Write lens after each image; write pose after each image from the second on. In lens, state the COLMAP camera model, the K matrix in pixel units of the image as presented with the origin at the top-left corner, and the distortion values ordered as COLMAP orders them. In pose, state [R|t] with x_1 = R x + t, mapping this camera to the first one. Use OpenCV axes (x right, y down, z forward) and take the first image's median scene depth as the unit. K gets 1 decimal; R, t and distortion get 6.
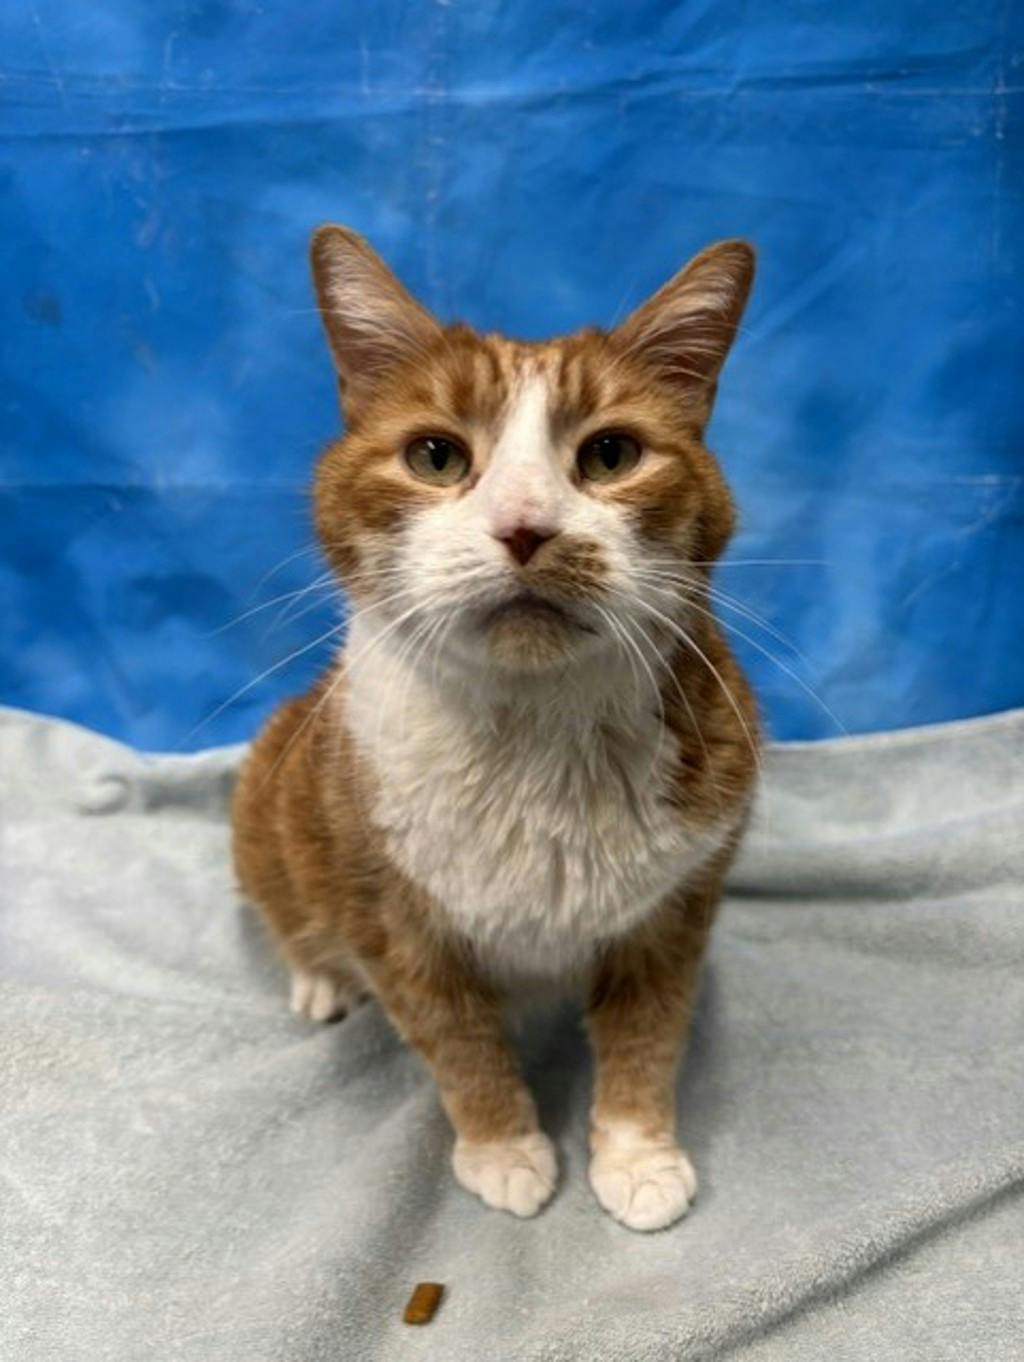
lens RADIAL K [[1098.1, 0, 520.9], [0, 1098.1, 673.5], [0, 0, 1]] dist [0.026821, -0.048427]
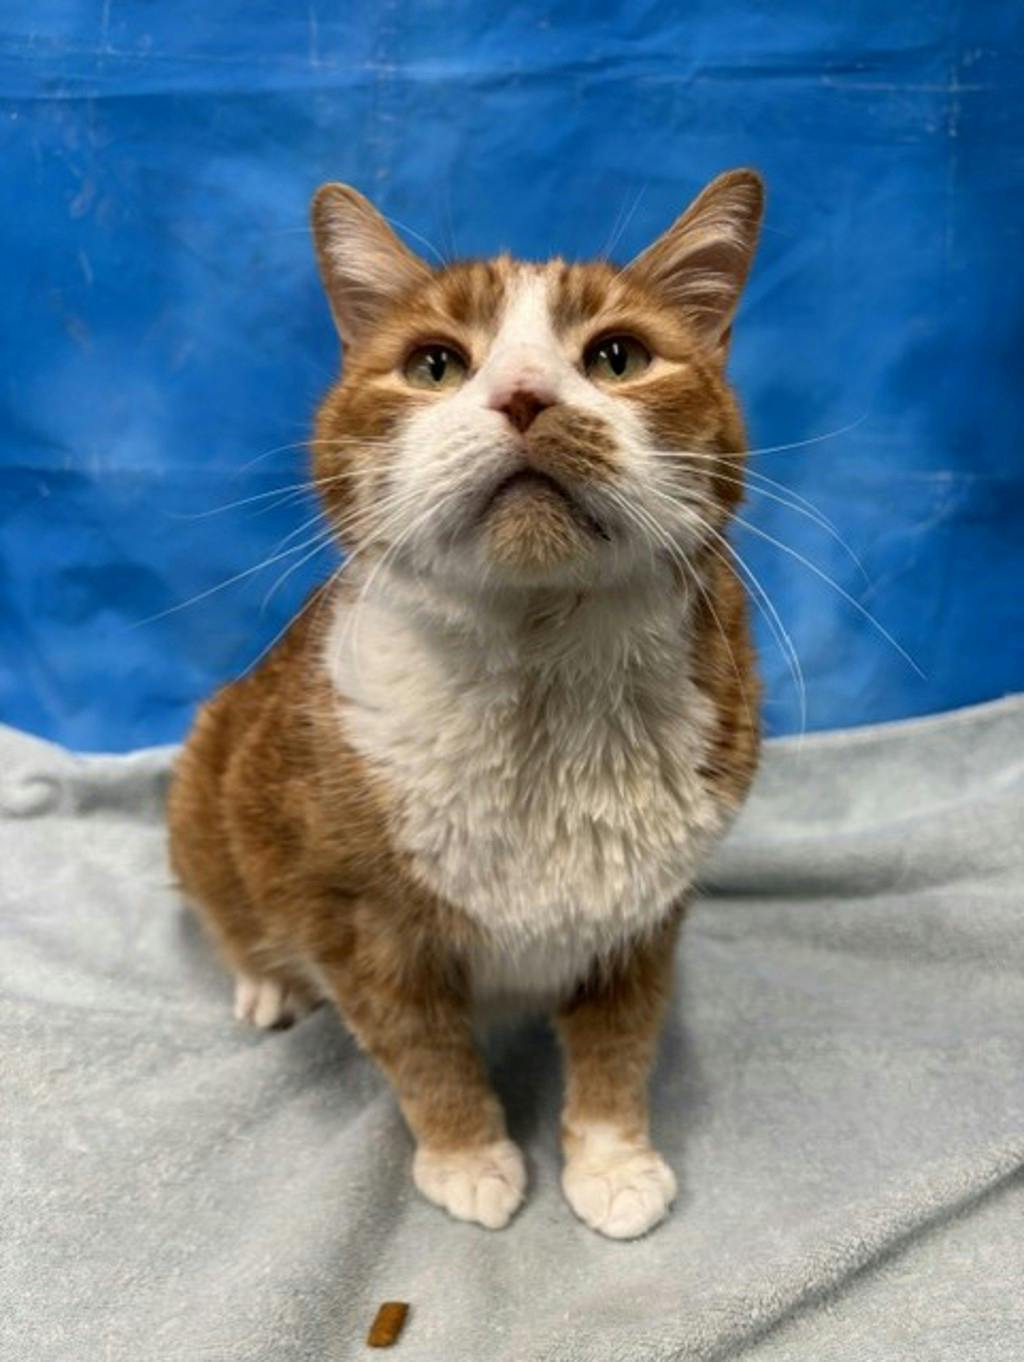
lens RADIAL K [[1098.1, 0, 529.3], [0, 1098.1, 680.5], [0, 0, 1]] dist [0.026821, -0.048427]
pose [[0.997763, 0.001016, 0.066845, -0.020044], [-0.000324, 0.999946, -0.010361, 0.024055], [-0.066852, 0.010316, 0.997710, 0.038137]]
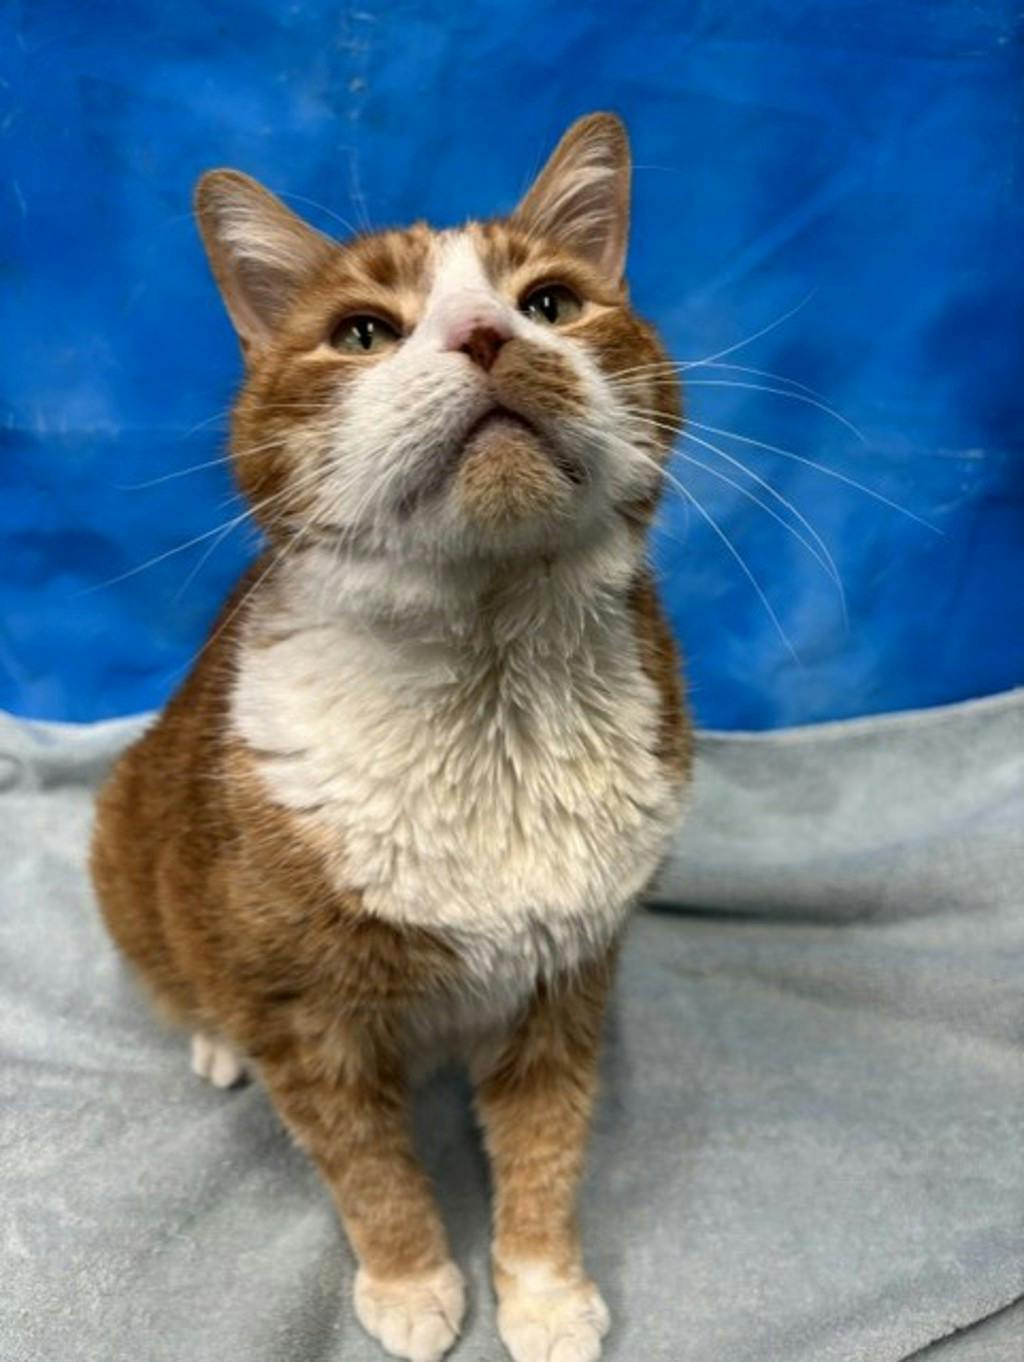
lens RADIAL K [[1098.1, 0, 520.0], [0, 1098.1, 682.0], [0, 0, 1]] dist [0.026821, -0.048427]
pose [[0.998500, 0.025542, 0.048429, 0.015830], [-0.033575, 0.984333, 0.173092, -0.166035], [-0.043249, -0.174459, 0.983714, 0.112639]]
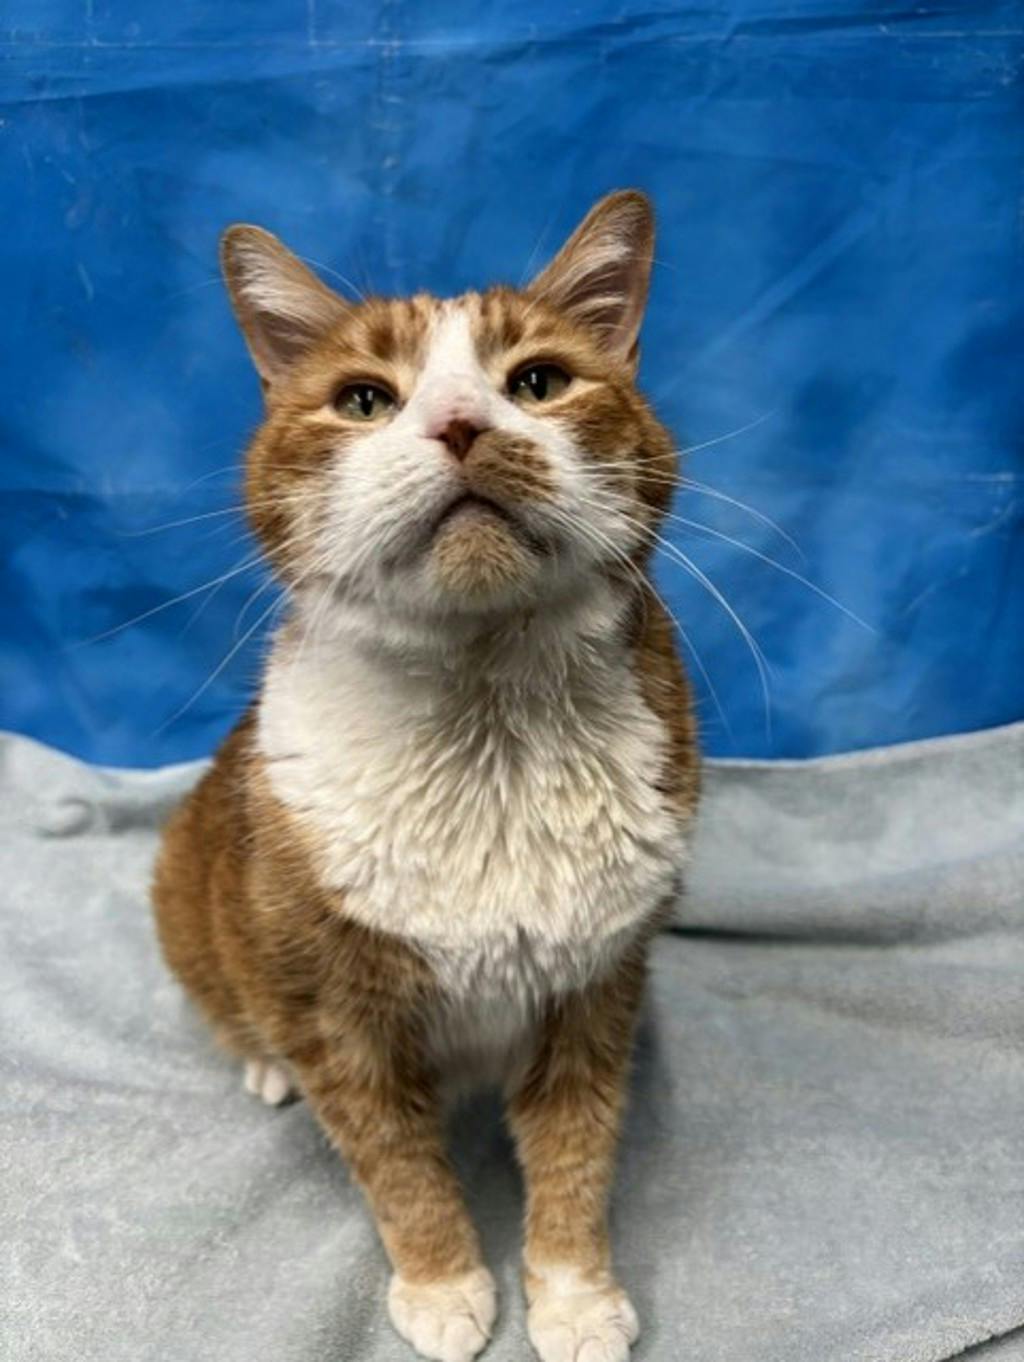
lens RADIAL K [[1098.1, 0, 532.8], [0, 1098.1, 678.6], [0, 0, 1]] dist [0.026821, -0.048427]
pose [[0.999814, -0.004067, -0.018871, 0.060338], [0.006186, 0.993501, 0.113656, -0.142153], [0.018286, -0.113751, 0.993341, 0.075451]]
